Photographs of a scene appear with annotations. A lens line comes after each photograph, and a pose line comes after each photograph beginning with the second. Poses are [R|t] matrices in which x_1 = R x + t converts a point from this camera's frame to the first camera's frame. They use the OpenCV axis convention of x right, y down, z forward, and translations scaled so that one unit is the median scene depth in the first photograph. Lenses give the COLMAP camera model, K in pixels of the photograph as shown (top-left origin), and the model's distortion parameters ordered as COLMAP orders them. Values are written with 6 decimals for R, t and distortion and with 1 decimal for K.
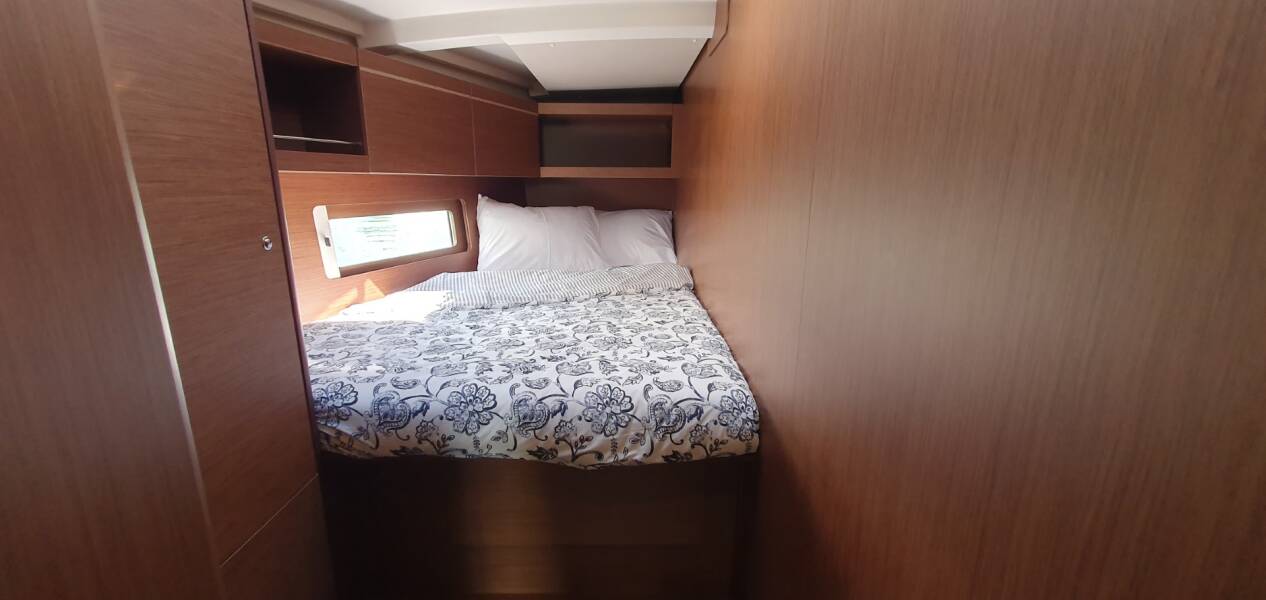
lens RADIAL K [[502.5, 0, 633.0], [0, 502.5, 300.0], [0, 0, 1]] dist [0.000945, 0.000026]
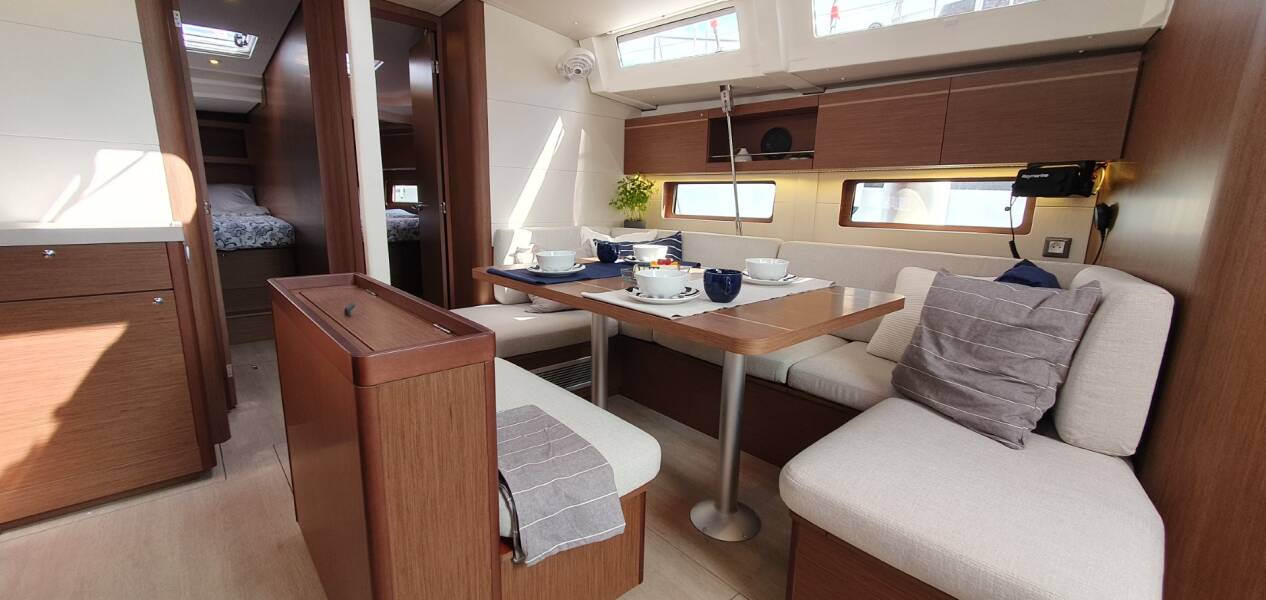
lens RADIAL K [[502.5, 0, 633.0], [0, 502.5, 300.0], [0, 0, 1]] dist [0.000945, 0.000026]
pose [[0.752823, -0.116232, 0.647880, -0.268288], [0.128056, 0.991341, 0.029052, 0.874655], [-0.645647, 0.061094, 0.761188, -2.939944]]
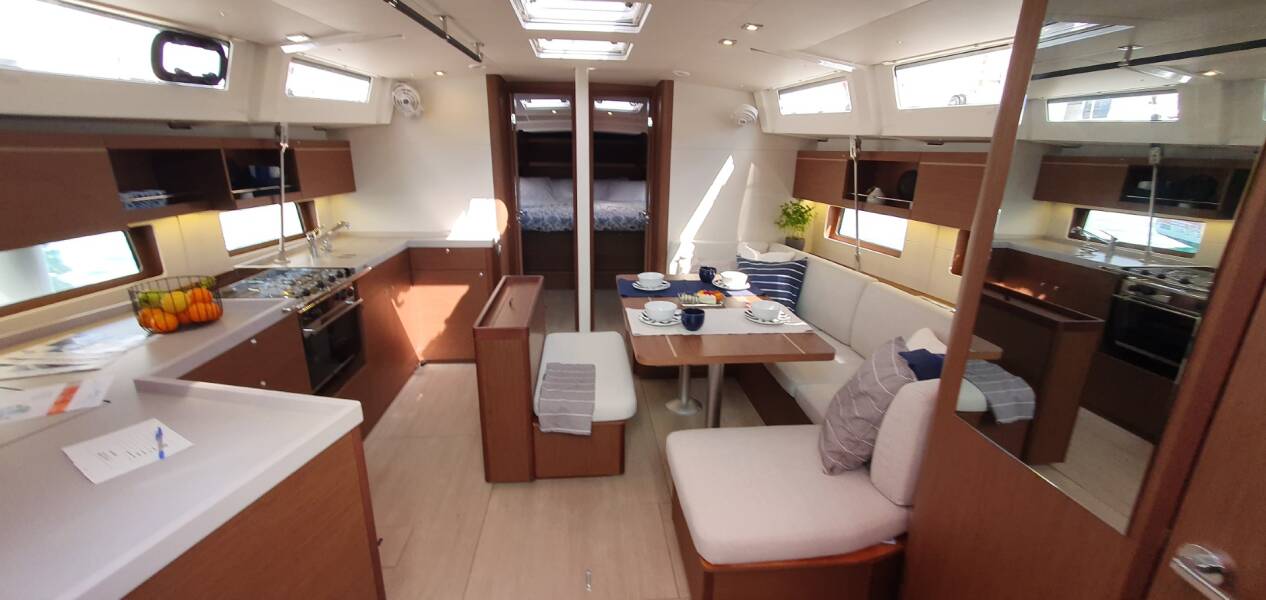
lens RADIAL K [[502.5, 0, 633.0], [0, 502.5, 300.0], [0, 0, 1]] dist [0.000945, 0.000026]
pose [[0.995662, -0.011863, 0.092286, 0.273727], [0.006224, 0.998109, 0.061150, 0.705876], [-0.092837, -0.060310, 0.993853, -4.062446]]
